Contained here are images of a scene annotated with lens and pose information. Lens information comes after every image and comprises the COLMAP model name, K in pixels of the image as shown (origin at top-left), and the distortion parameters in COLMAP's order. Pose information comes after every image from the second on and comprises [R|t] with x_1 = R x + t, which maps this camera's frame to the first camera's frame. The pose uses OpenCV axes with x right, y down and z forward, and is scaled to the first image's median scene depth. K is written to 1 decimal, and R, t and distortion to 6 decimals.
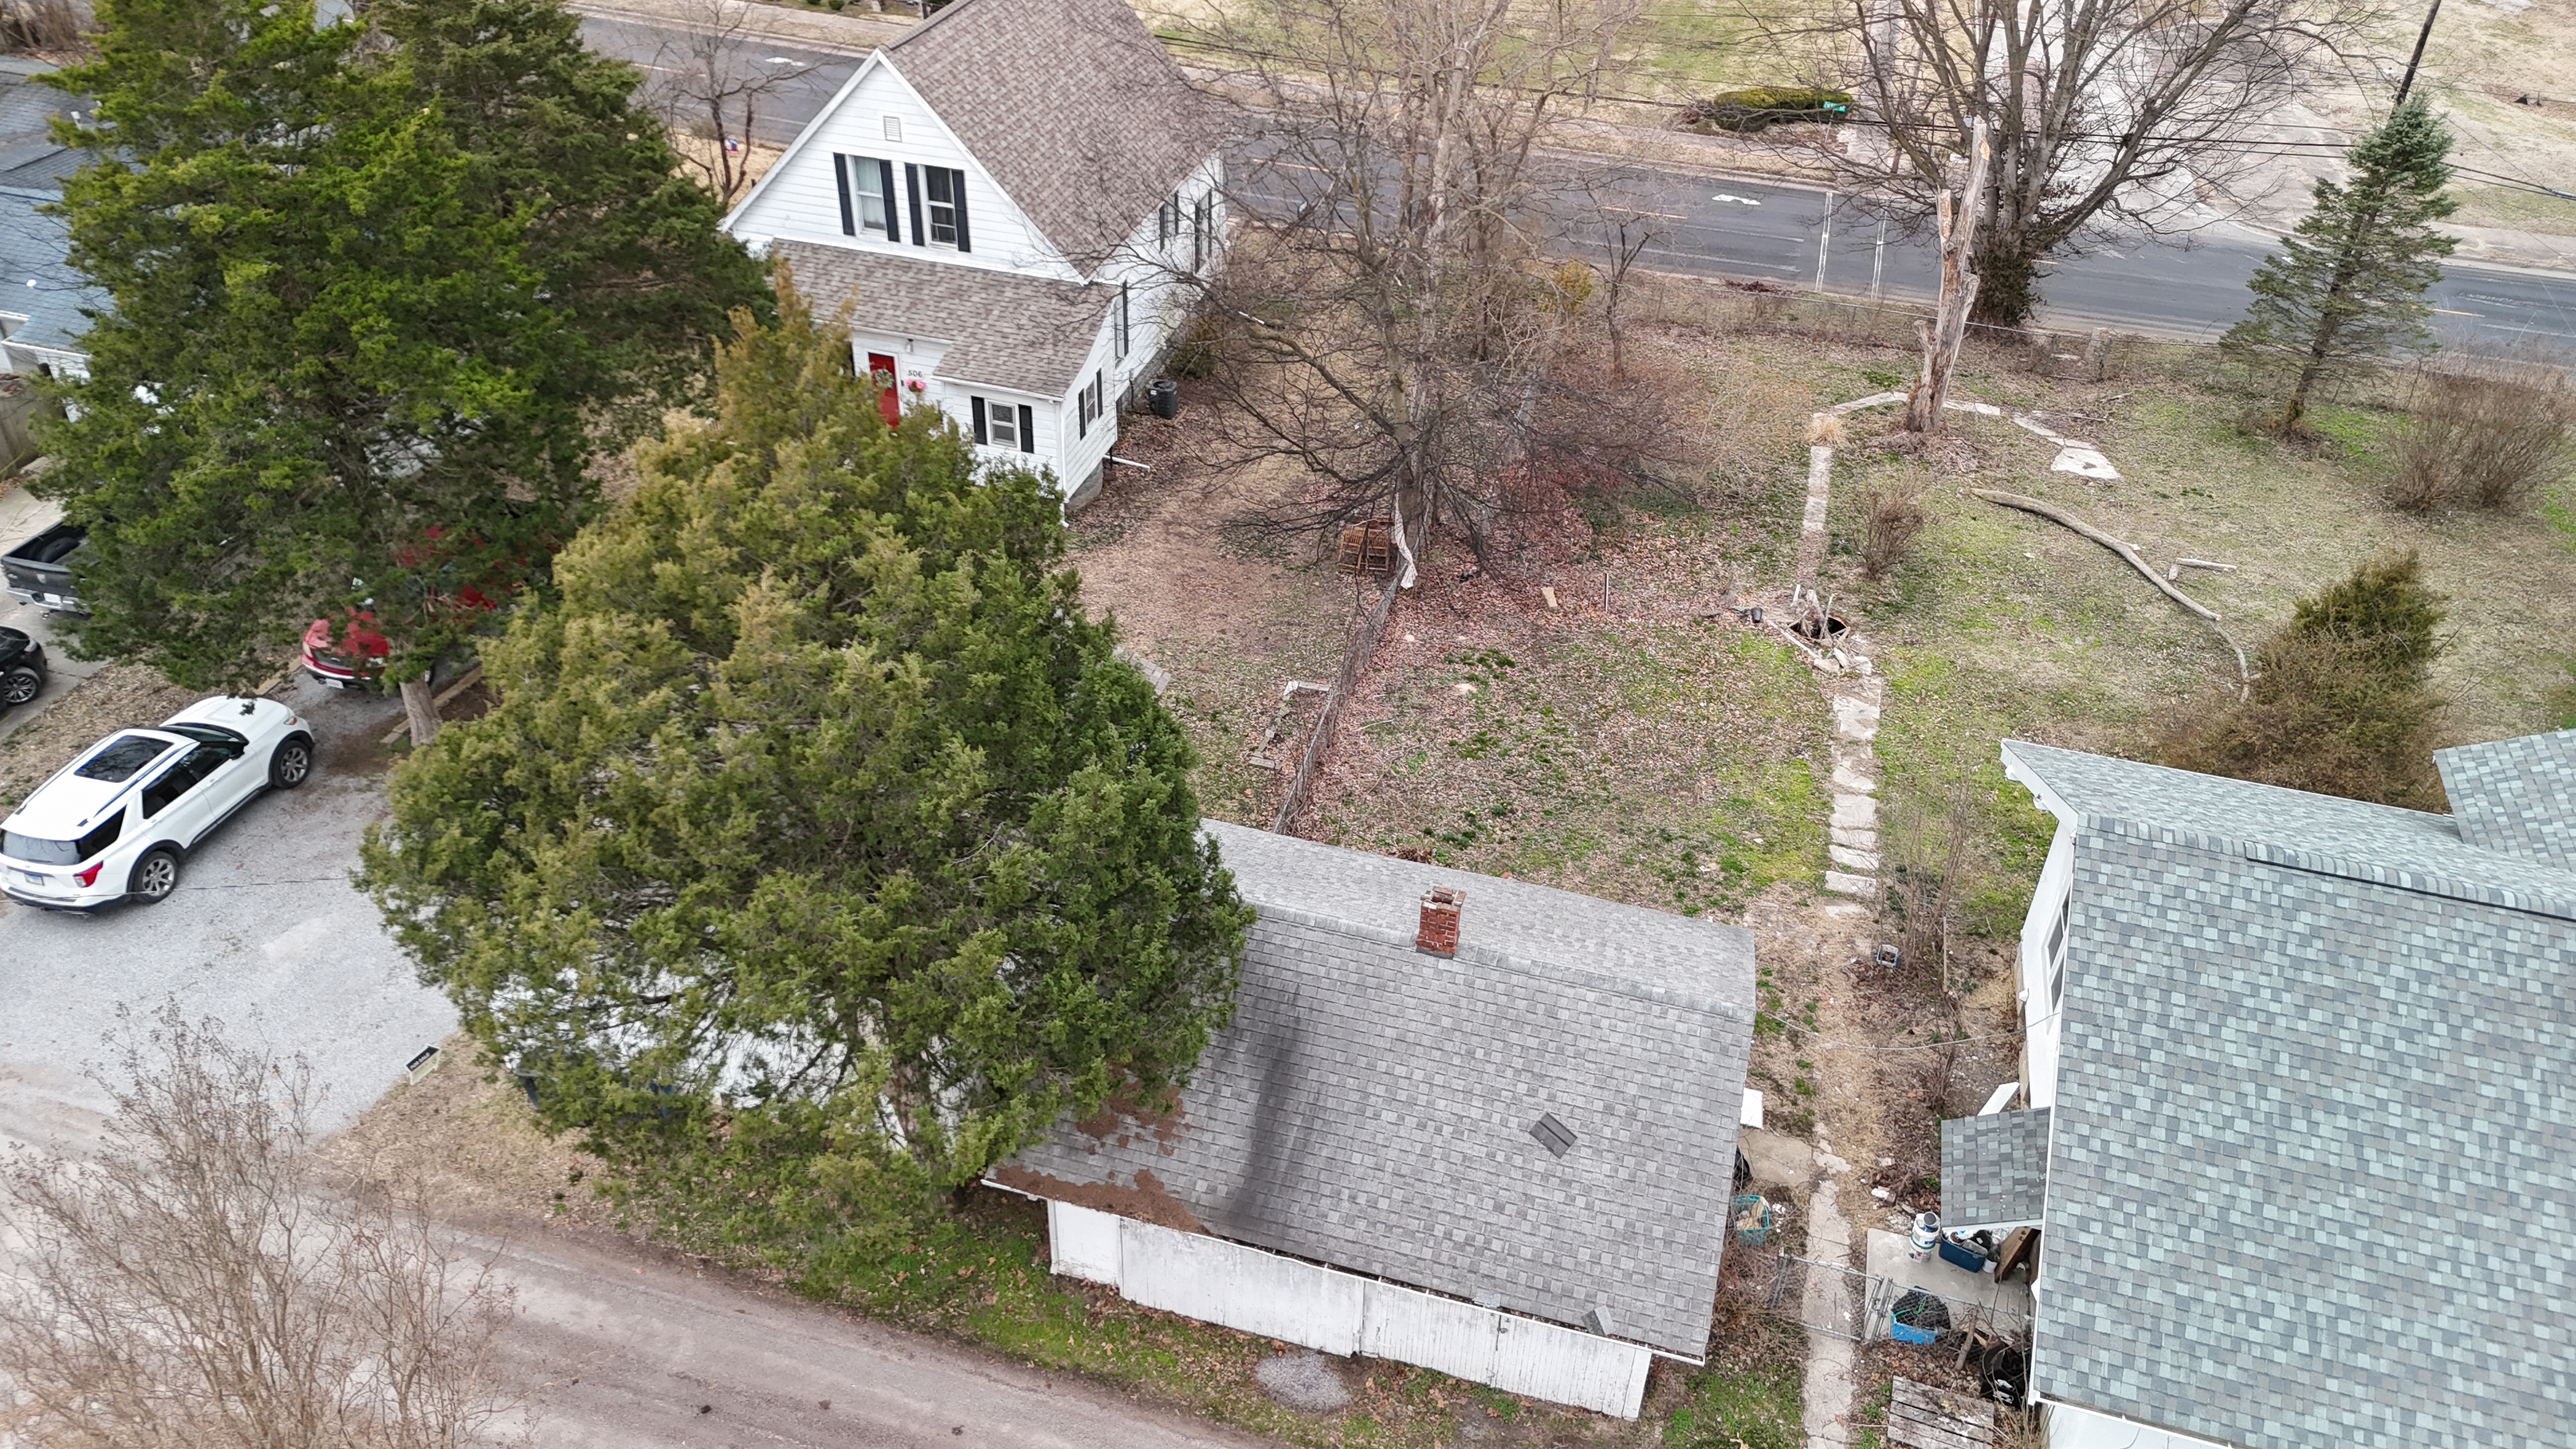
lens RADIAL K [[1871.1, 0, 1279.5], [0, 1871.1, 710.8], [0, 0, 1]] dist [0.149992, -0.275992]
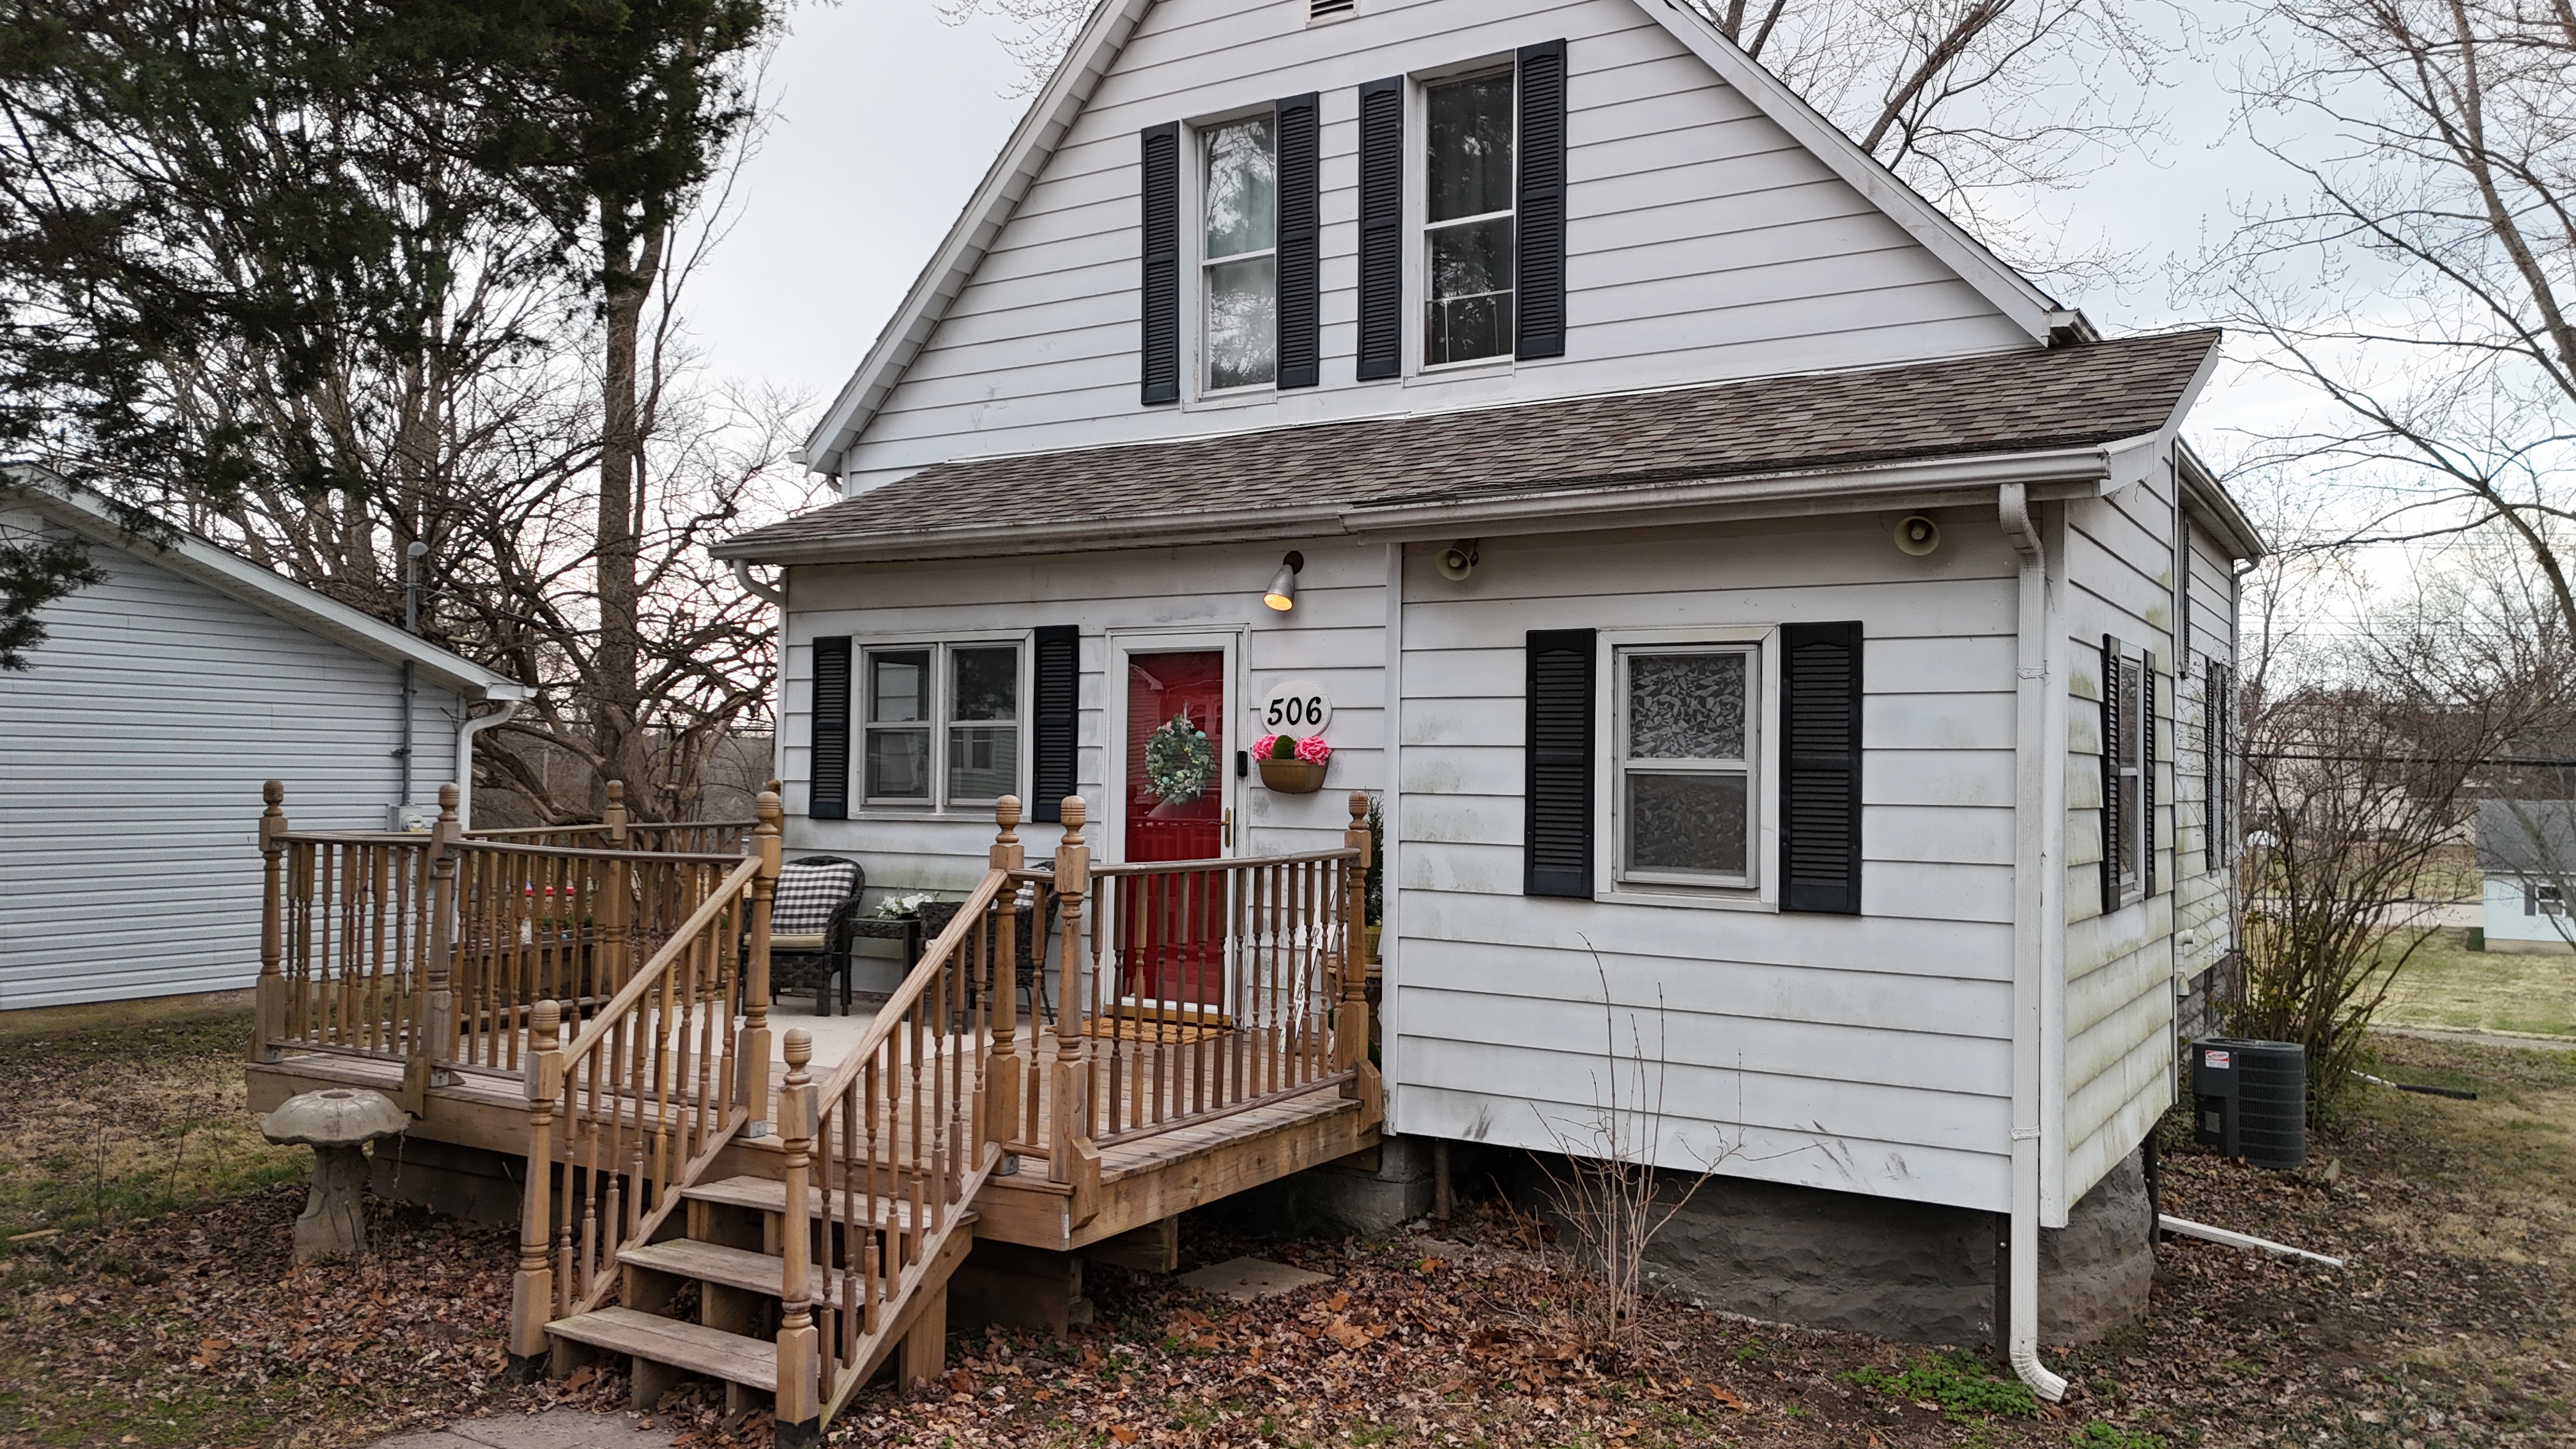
lens RADIAL K [[1871.1, 0, 1279.5], [0, 1871.1, 710.8], [0, 0, 1]] dist [0.149992, -0.275992]
pose [[0.962083, -0.024730, -0.271633, -0.134325], [-0.146730, 0.792578, -0.591853, -0.040847], [0.229927, 0.609268, 0.758898, 0.843071]]
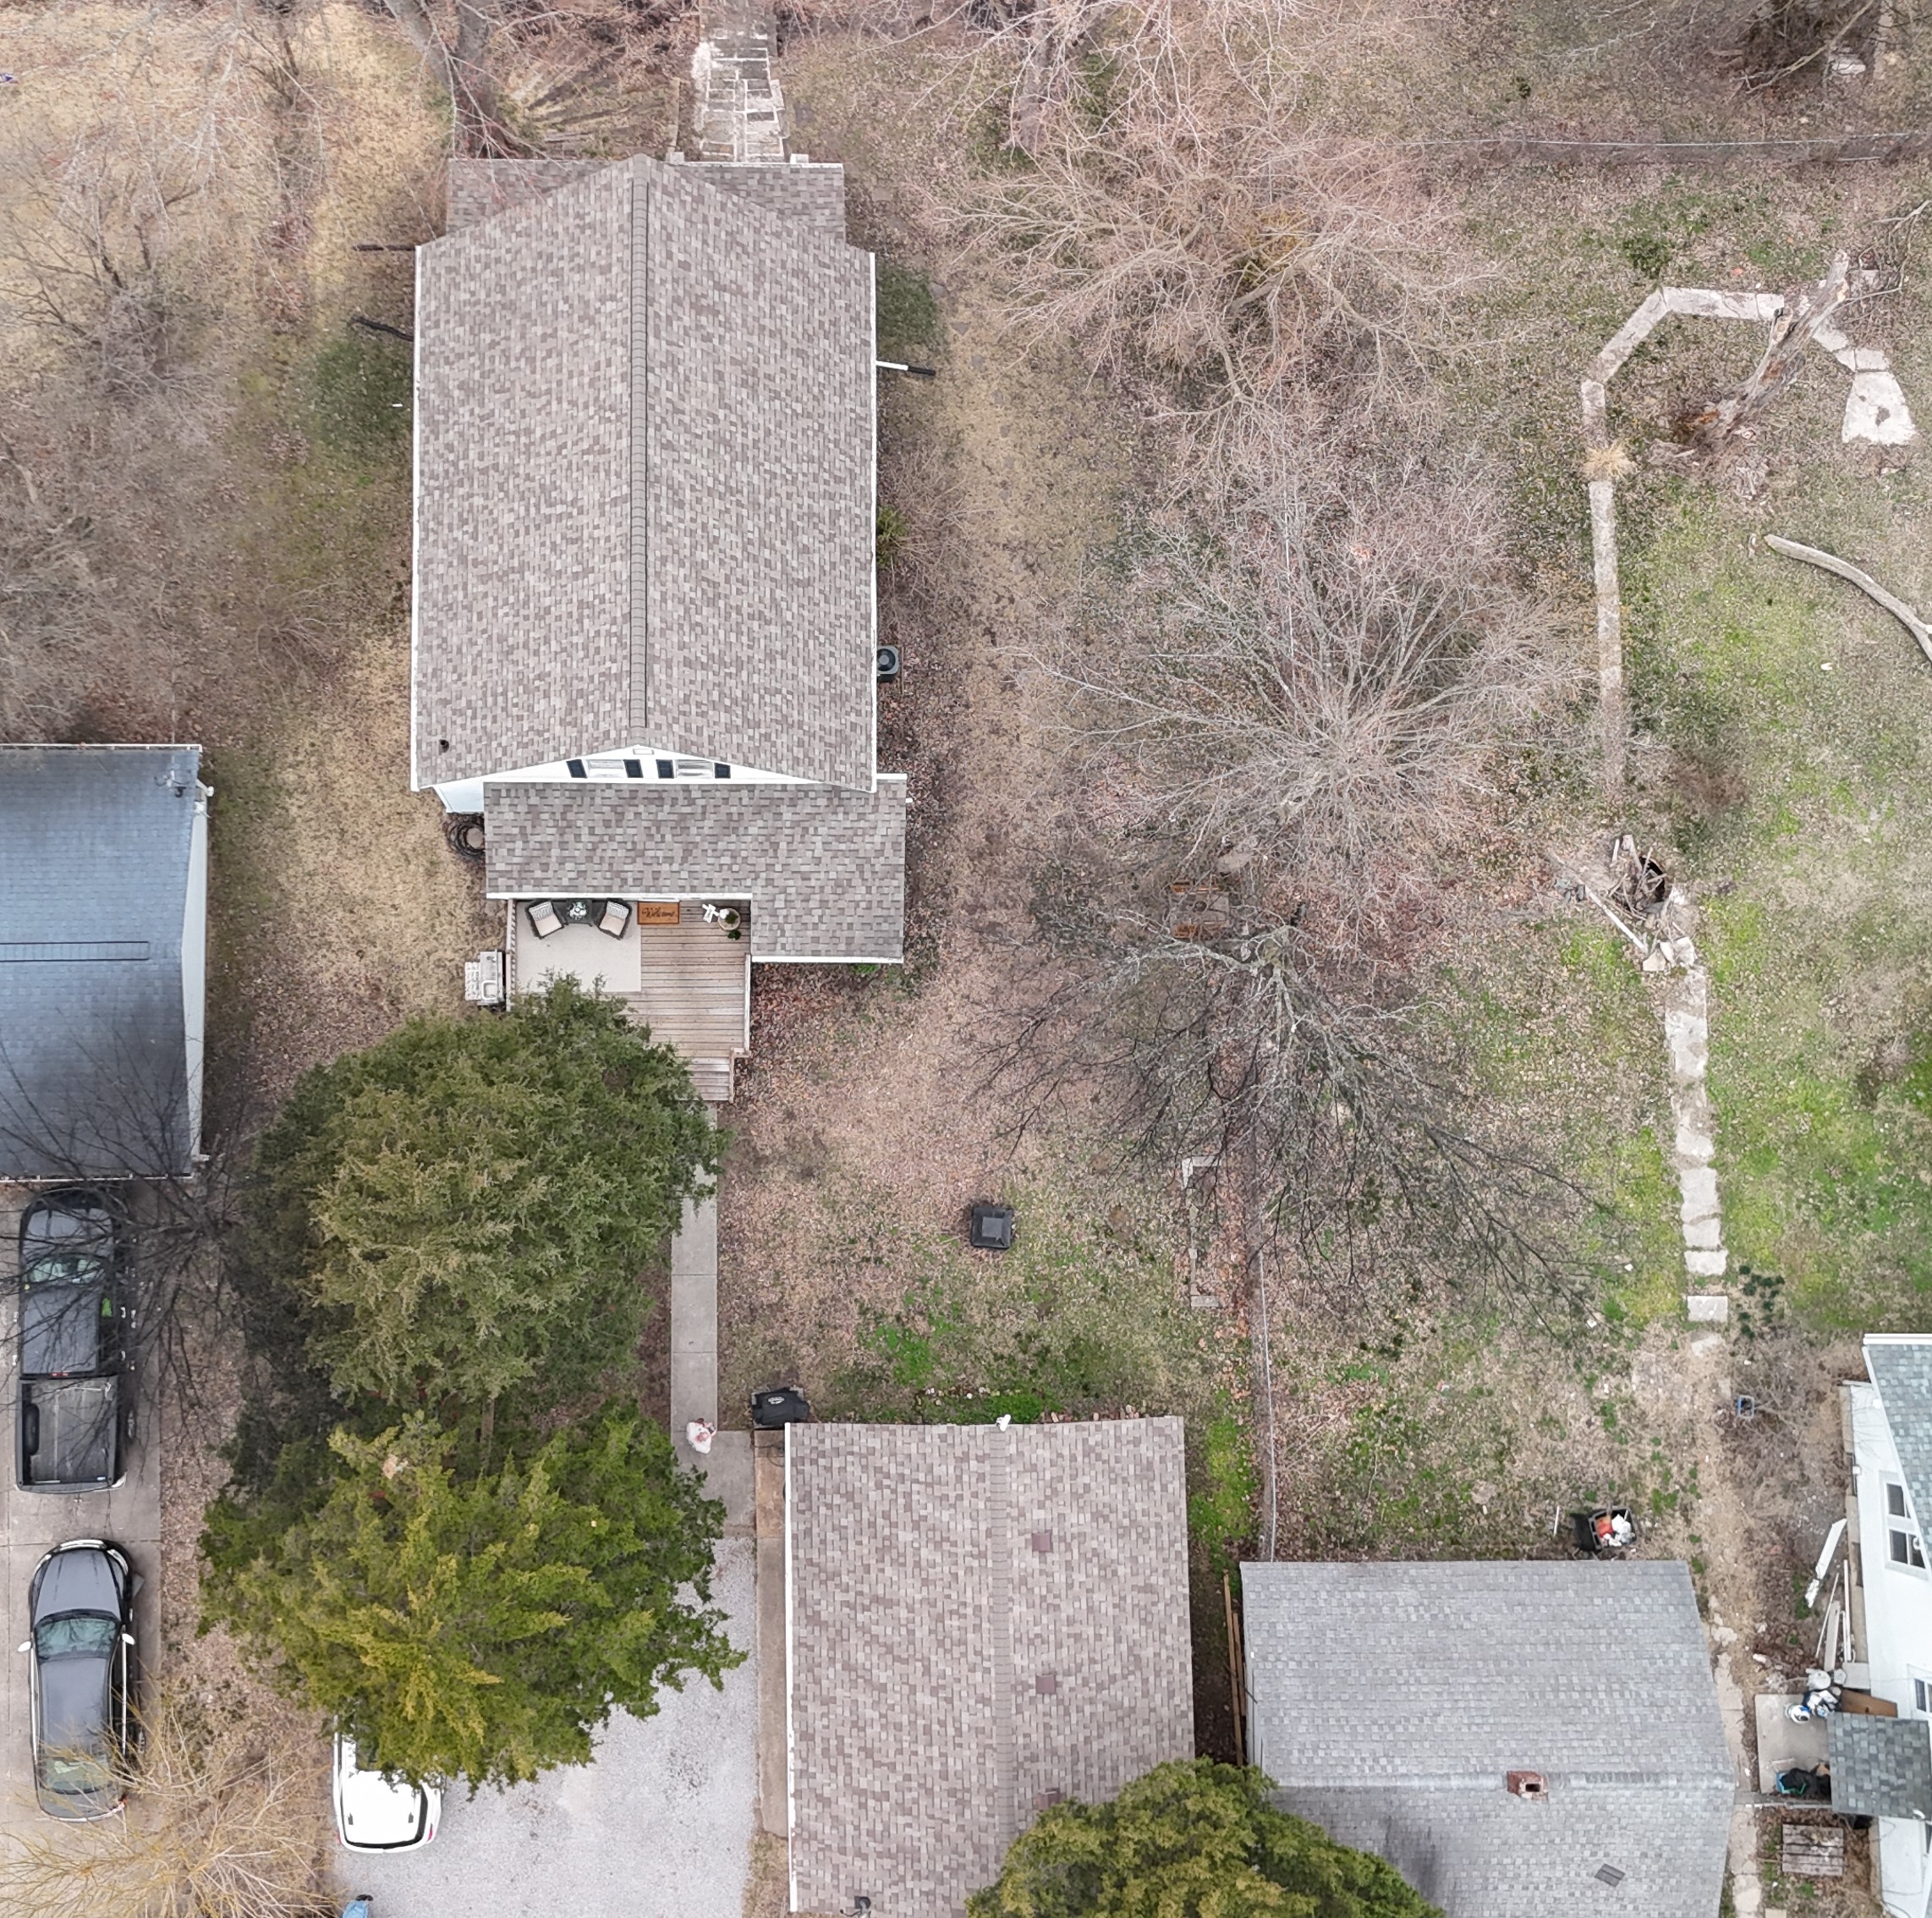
lens RADIAL K [[2464.0, 0, 791.9], [0, 2464.0, 956.1], [0, 0, 1]] dist [0.061440, -0.054062]
pose [[0.960947, -0.275075, 0.030235, -0.198284], [0.161929, 0.647530, 0.744637, -1.060754], [-0.224409, -0.710661, 0.666785, 0.180101]]
